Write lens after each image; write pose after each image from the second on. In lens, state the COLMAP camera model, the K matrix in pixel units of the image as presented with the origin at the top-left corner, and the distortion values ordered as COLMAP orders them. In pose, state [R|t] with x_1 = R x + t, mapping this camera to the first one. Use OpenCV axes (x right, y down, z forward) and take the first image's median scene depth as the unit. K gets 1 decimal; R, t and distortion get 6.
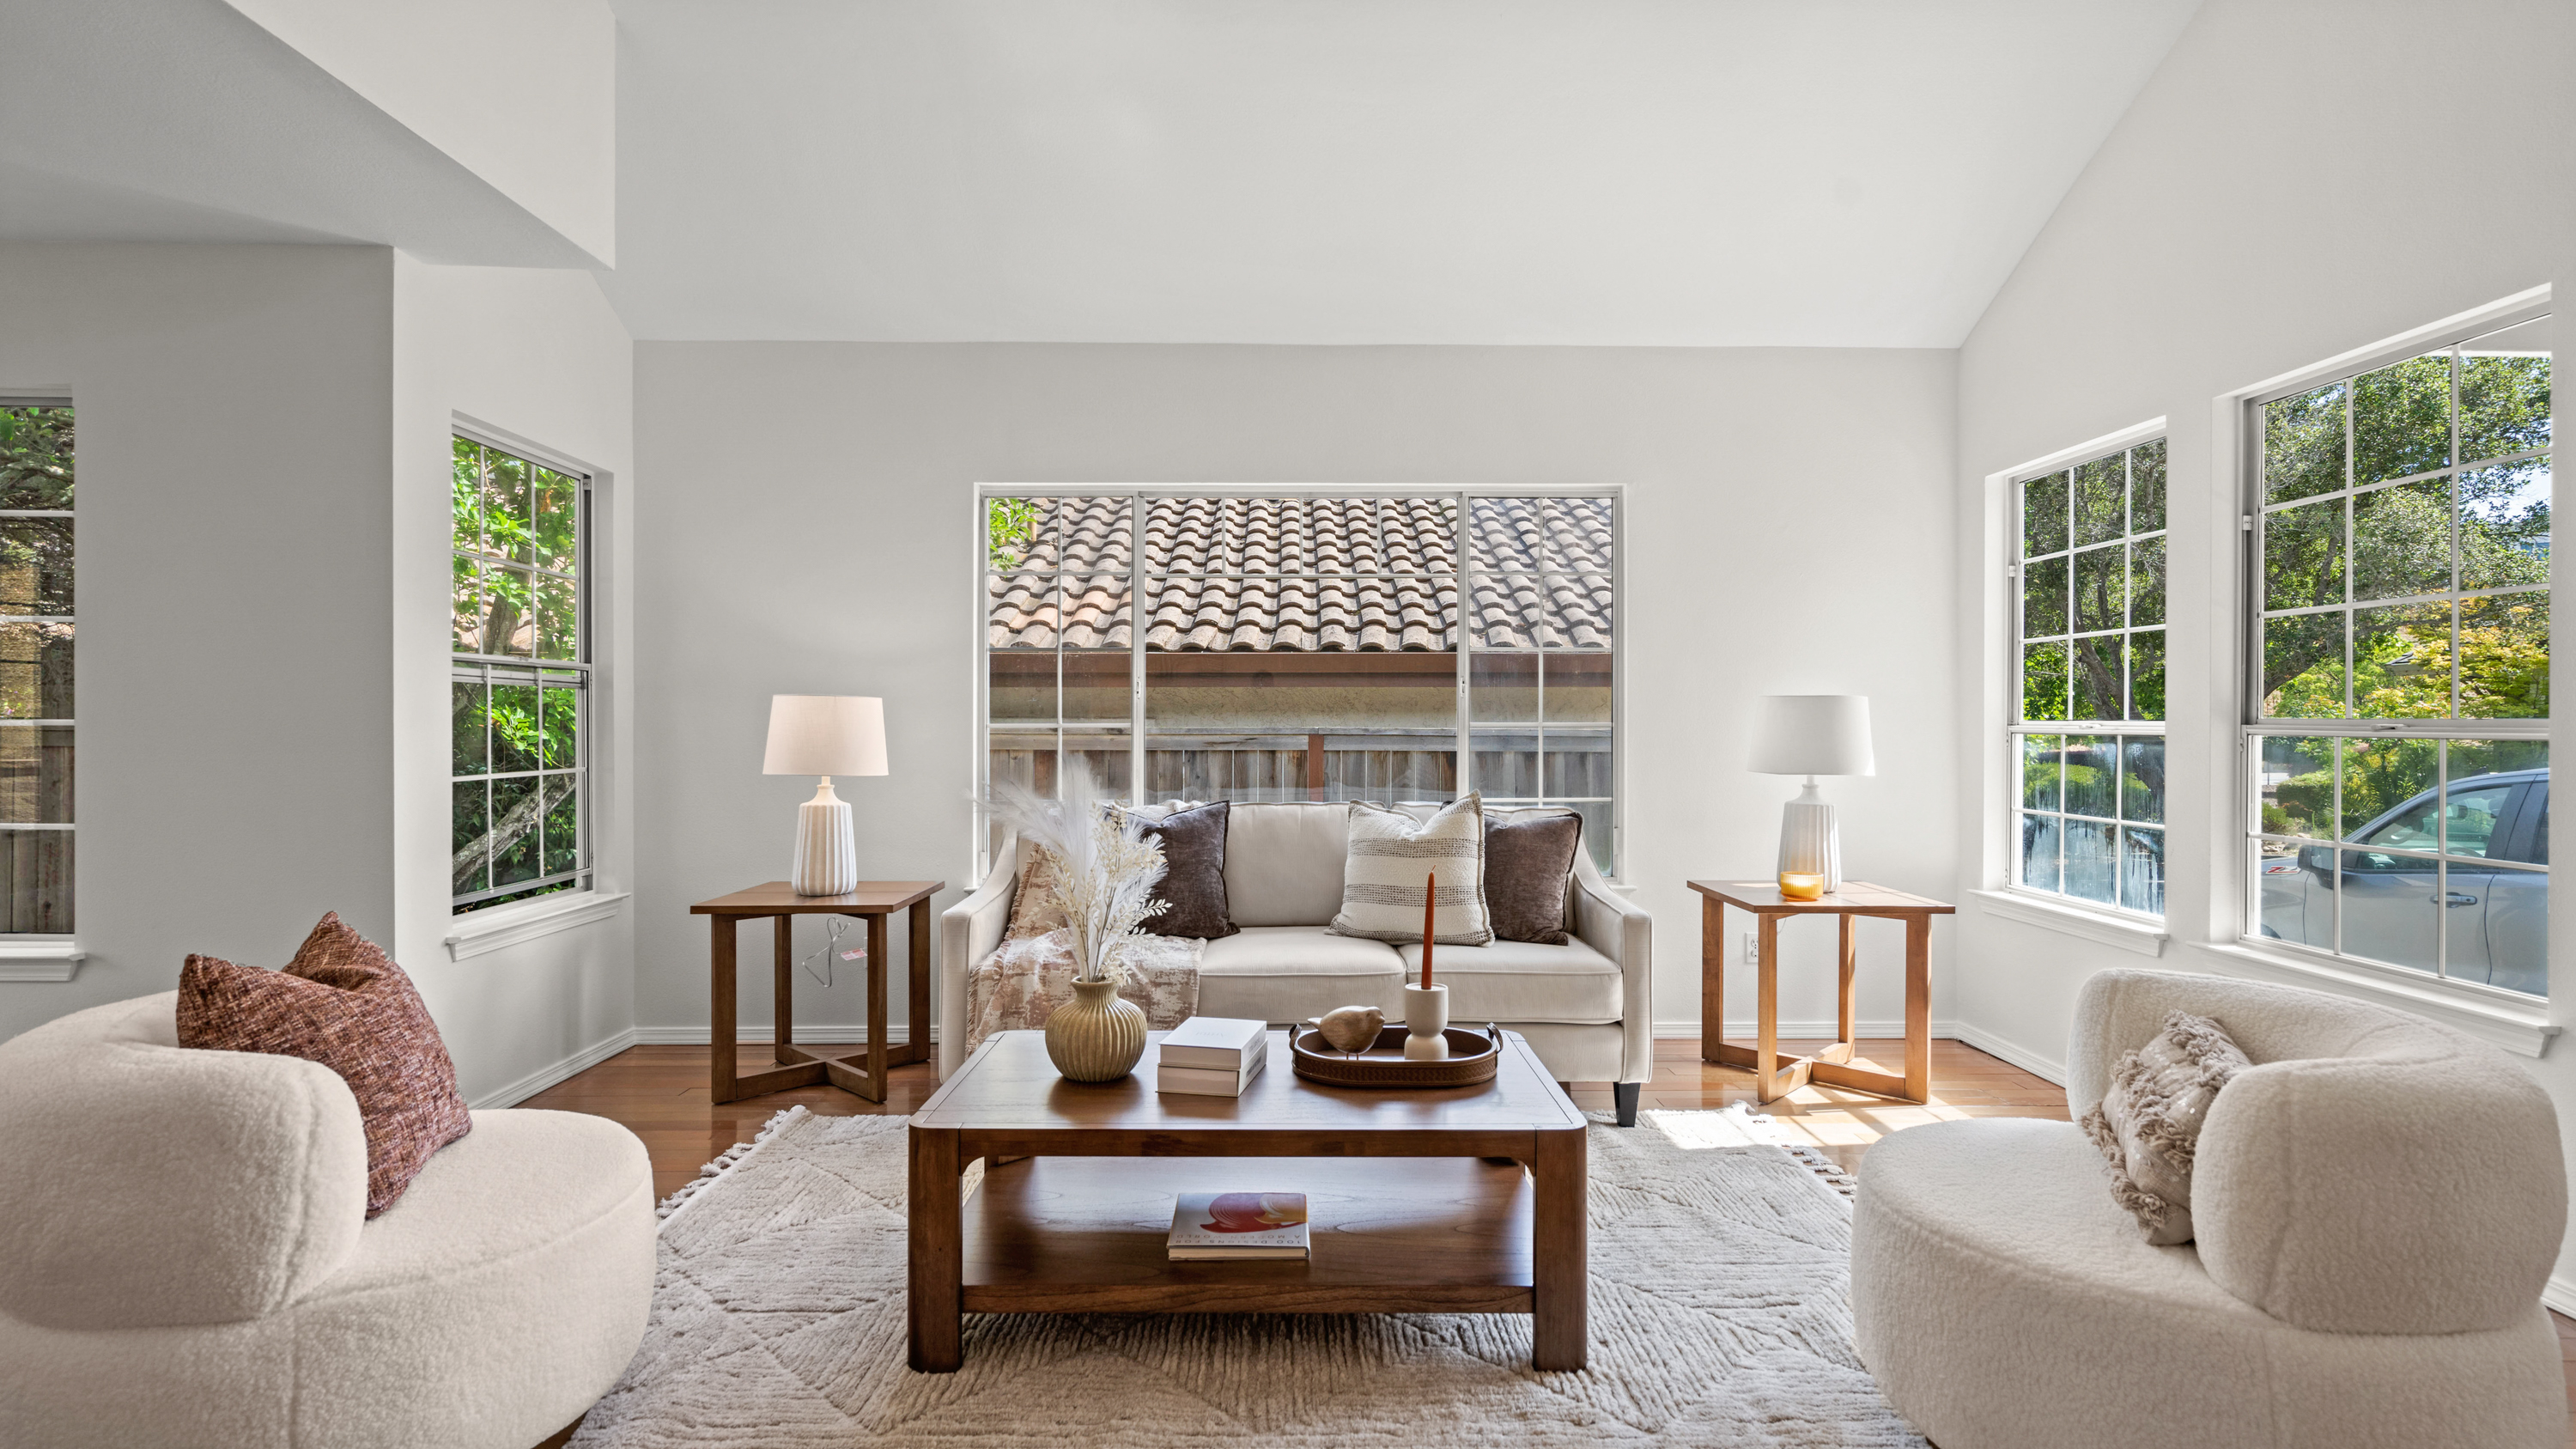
lens RADIAL K [[1238.2, 0, 1288.0], [0, 1238.2, 724.5], [0, 0, 1]] dist [0.000776, 0.000037]
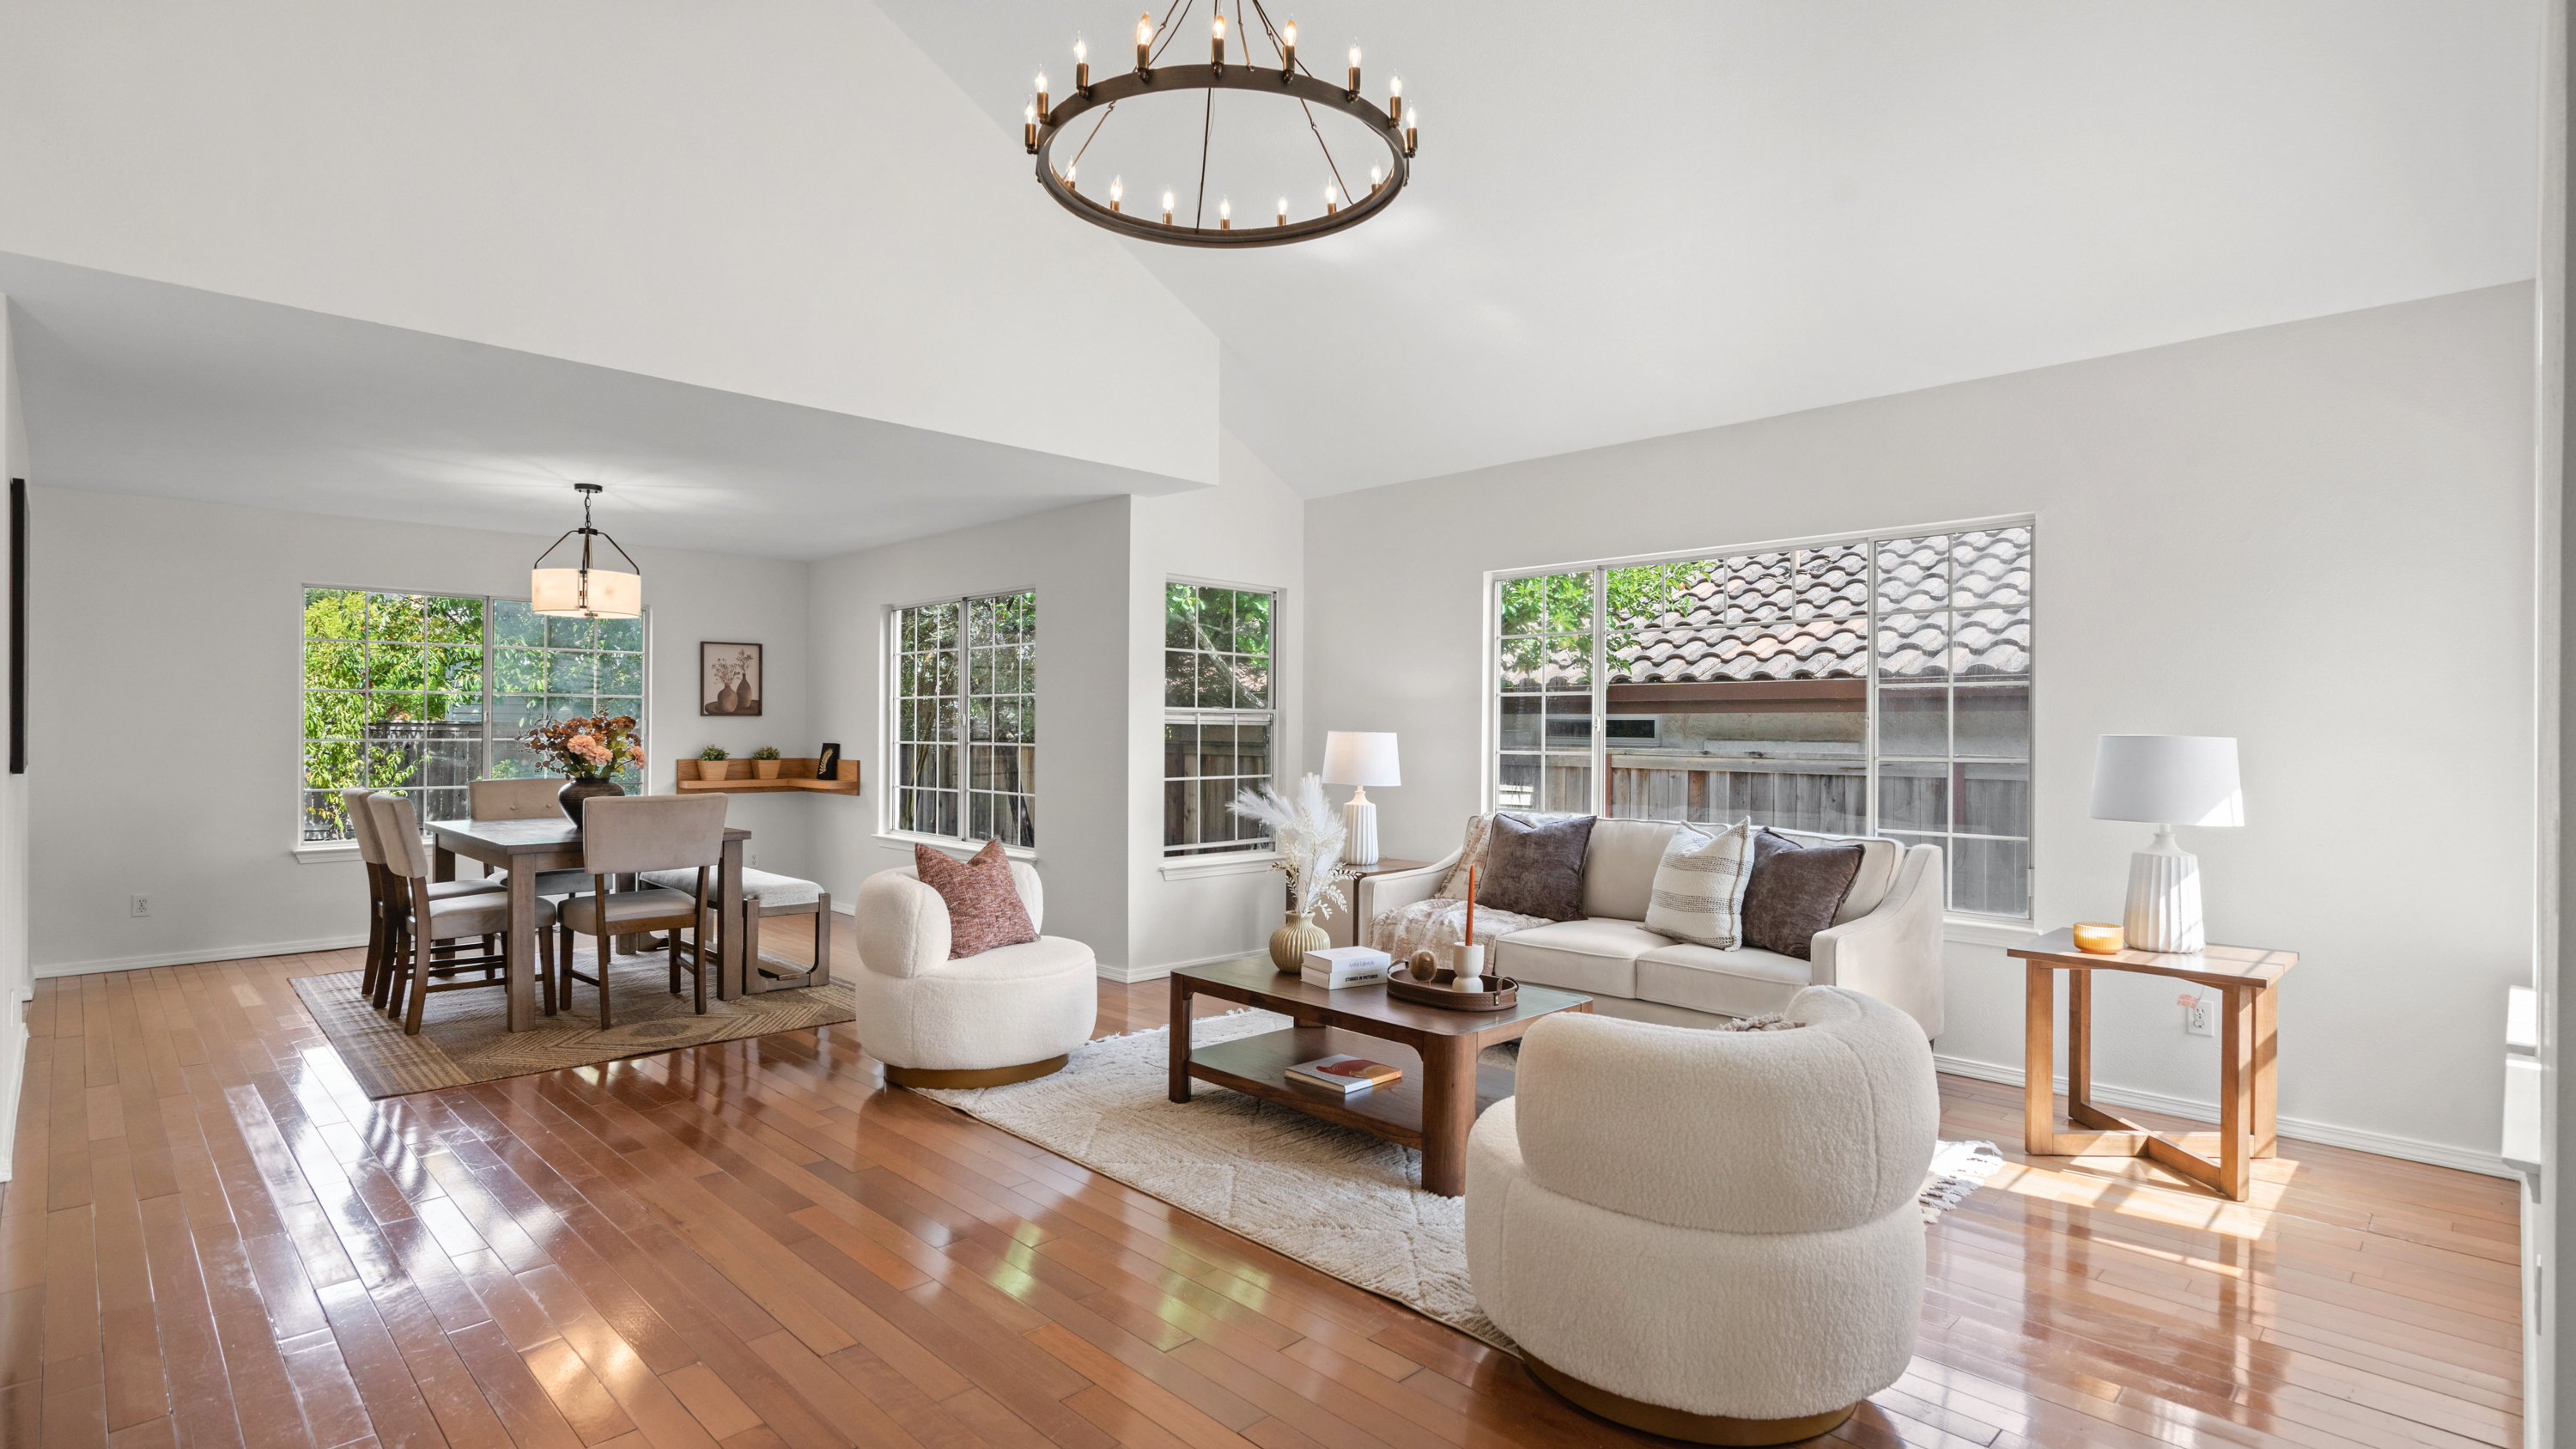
lens RADIAL K [[1238.2, 0, 1288.0], [0, 1238.2, 724.5], [0, 0, 1]] dist [0.000776, 0.000037]
pose [[0.689776, -0.000813, -0.724022, 0.697244], [-0.008486, 0.999922, -0.009207, -0.018474], [0.723973, 0.012494, 0.689715, -0.100824]]
